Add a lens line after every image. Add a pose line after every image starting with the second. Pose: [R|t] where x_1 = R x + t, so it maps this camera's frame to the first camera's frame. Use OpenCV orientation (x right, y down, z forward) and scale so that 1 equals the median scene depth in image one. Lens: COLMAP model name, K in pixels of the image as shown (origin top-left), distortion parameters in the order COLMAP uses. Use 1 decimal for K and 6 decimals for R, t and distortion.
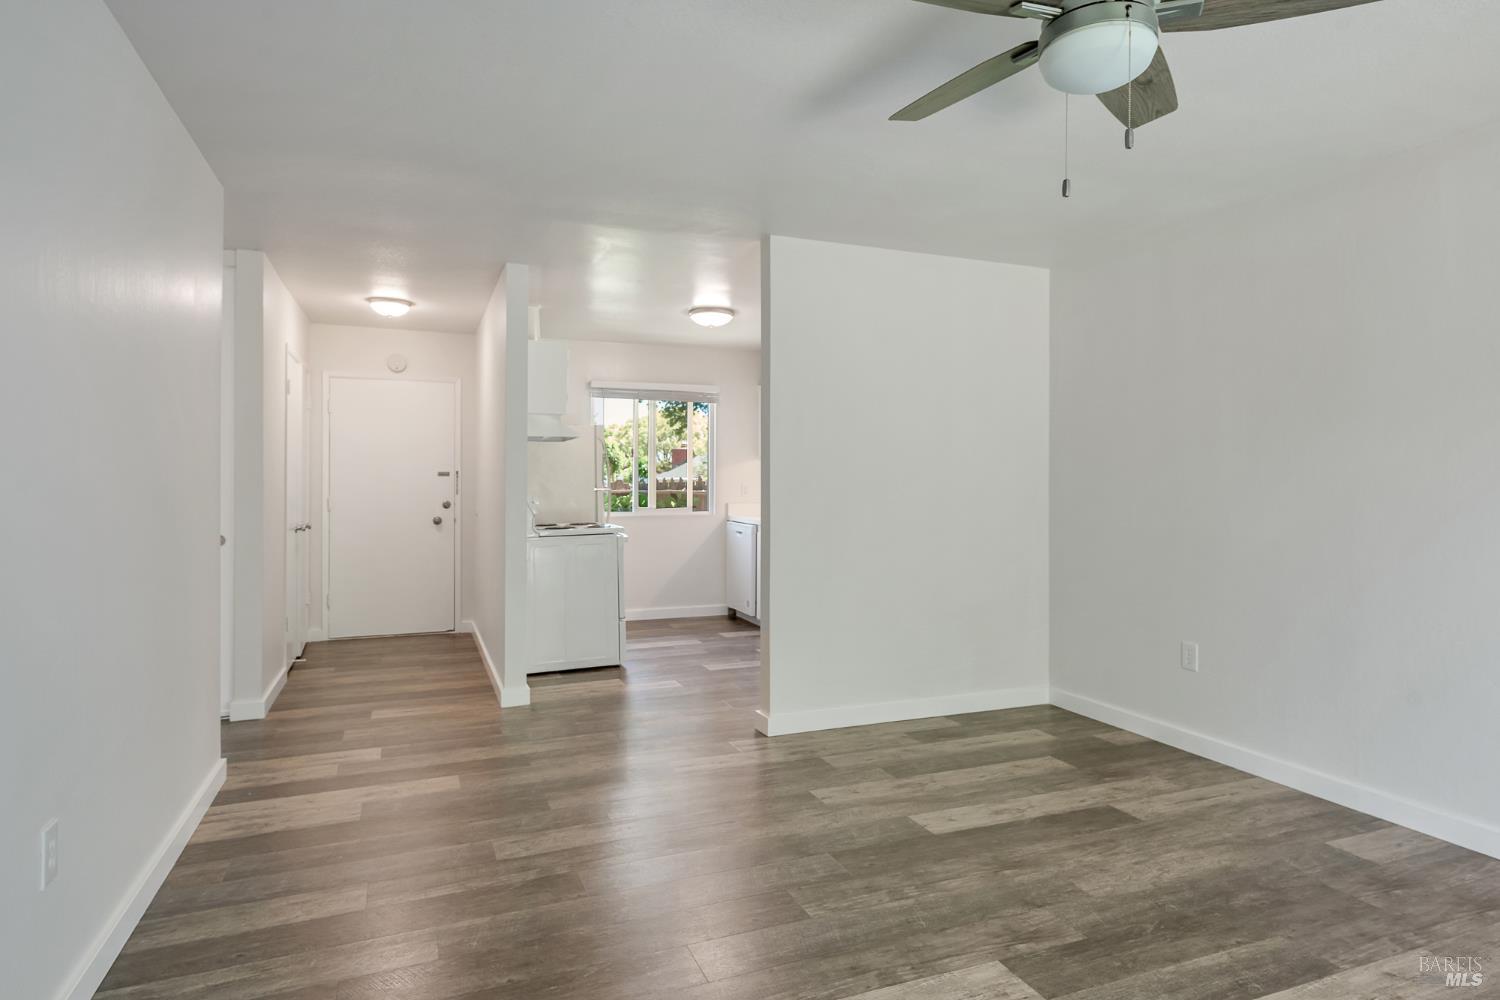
lens RADIAL K [[838.5, 0, 741.3], [0, 838.5, 478.8], [0, 0, 1]] dist [0.001580, -0.000696]
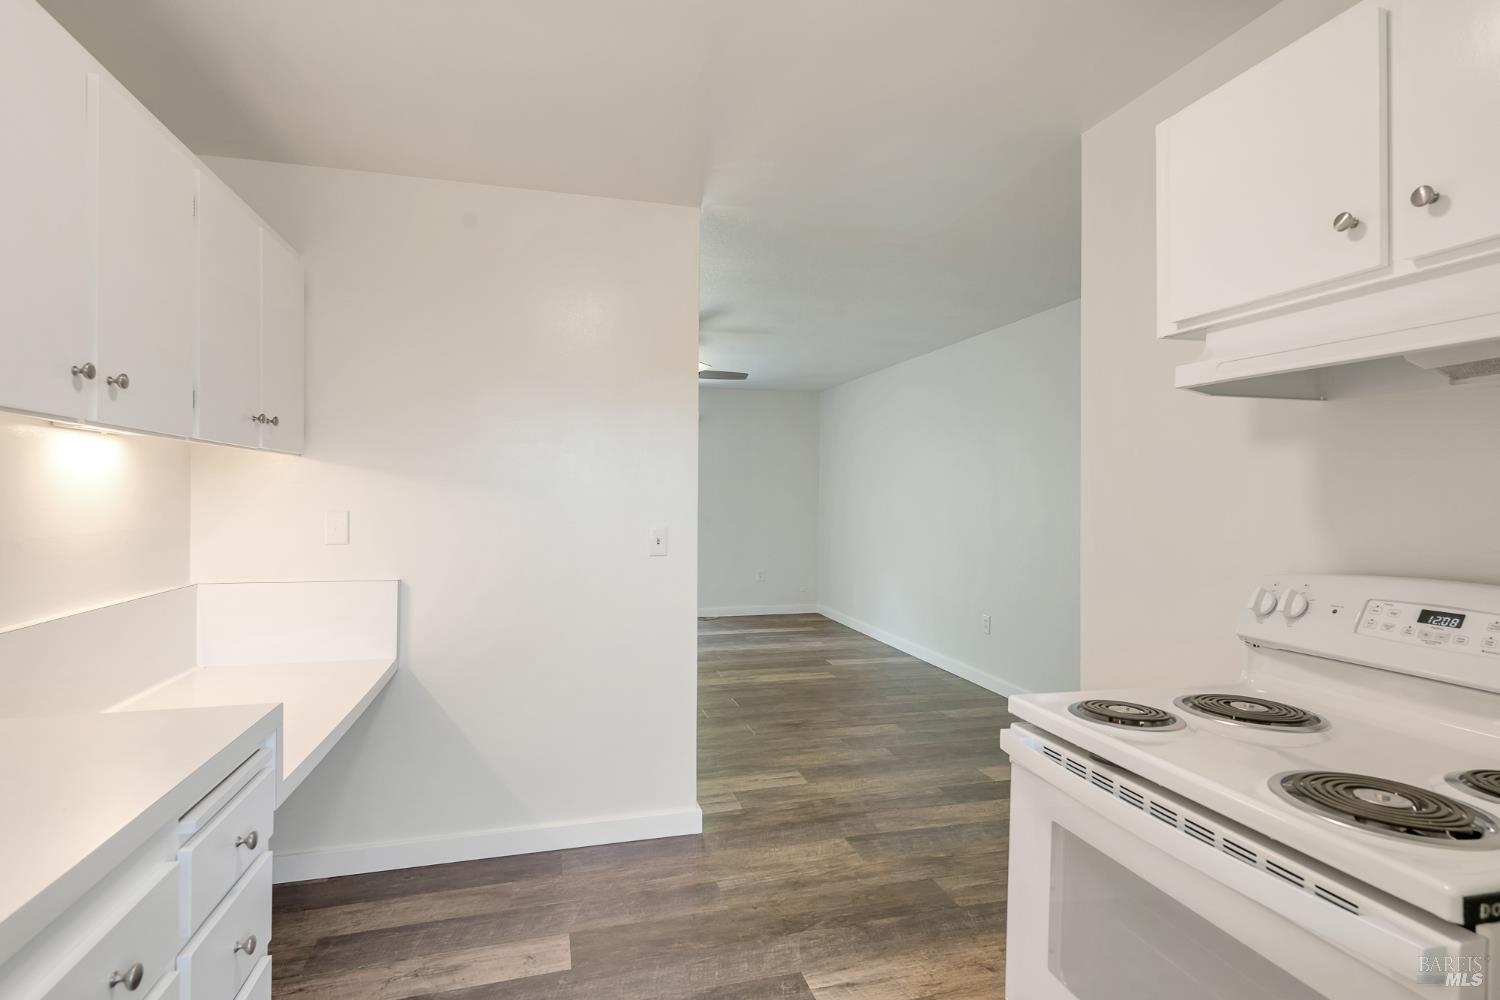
lens RADIAL K [[766.7, 0, 755.5], [0, 766.7, 487.9], [0, 0, 1]] dist [0.001151, -0.000867]
pose [[-0.995245, -0.000431, 0.097403, -0.124425], [-0.001280, 0.999962, -0.008652, -0.018859], [-0.097395, -0.008736, -0.995207, 2.088513]]
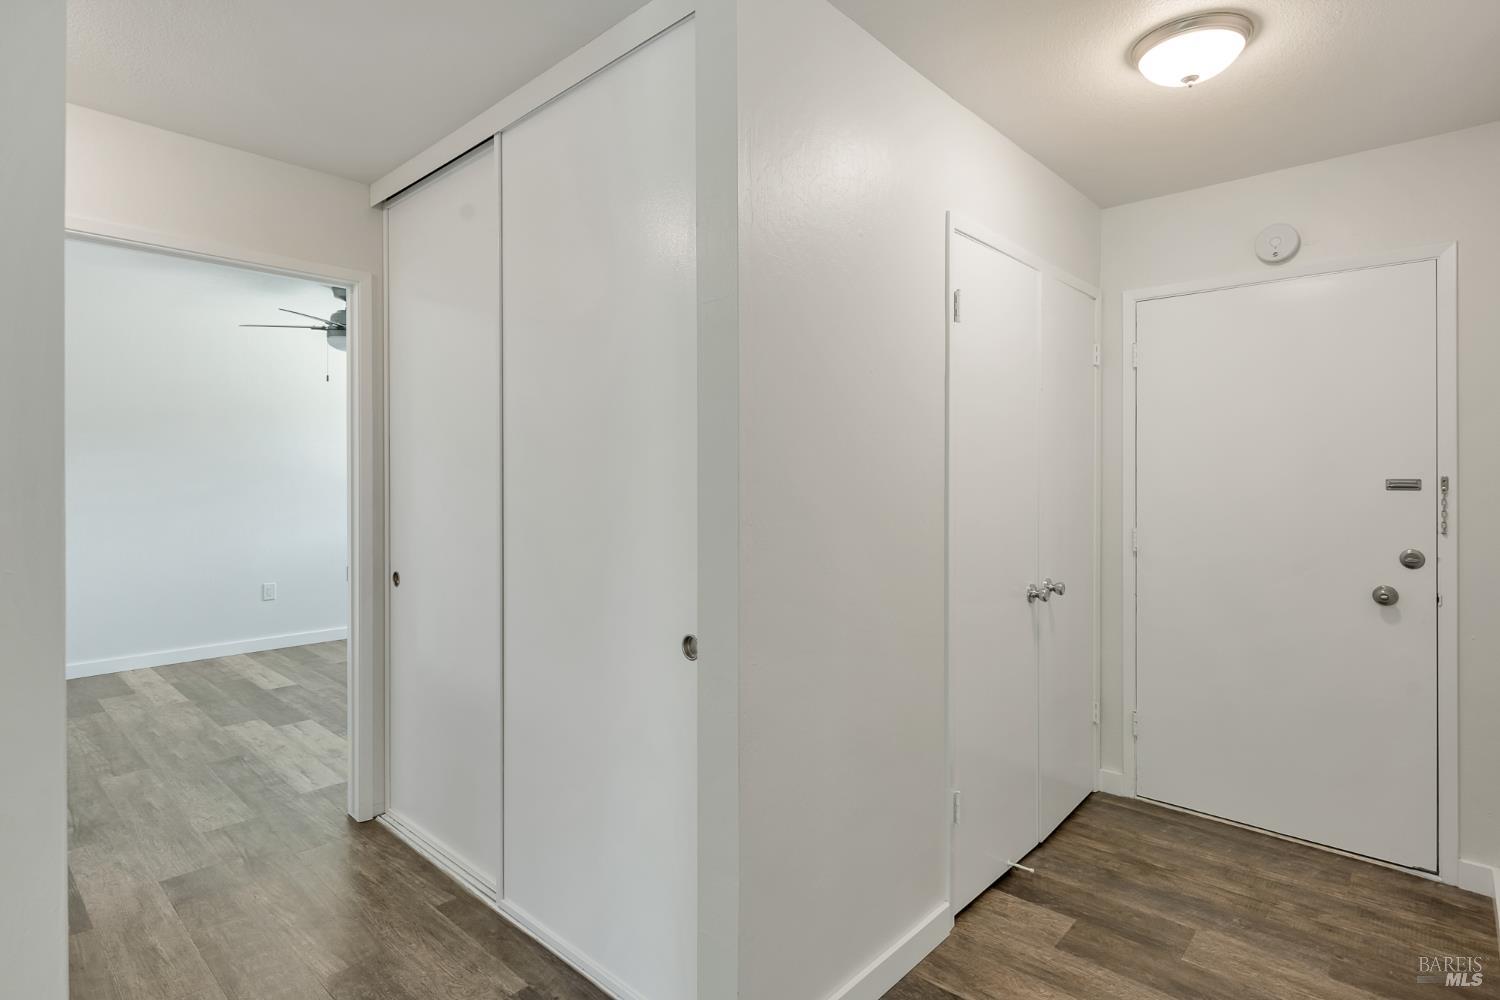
lens RADIAL K [[766.7, 0, 755.5], [0, 766.7, 487.9], [0, 0, 1]] dist [0.001151, -0.000867]
pose [[0.446370, 0.004893, -0.894835, -0.322963], [0.003553, 0.999967, 0.007240, -0.016891], [0.894842, -0.006411, 0.446338, 1.107654]]
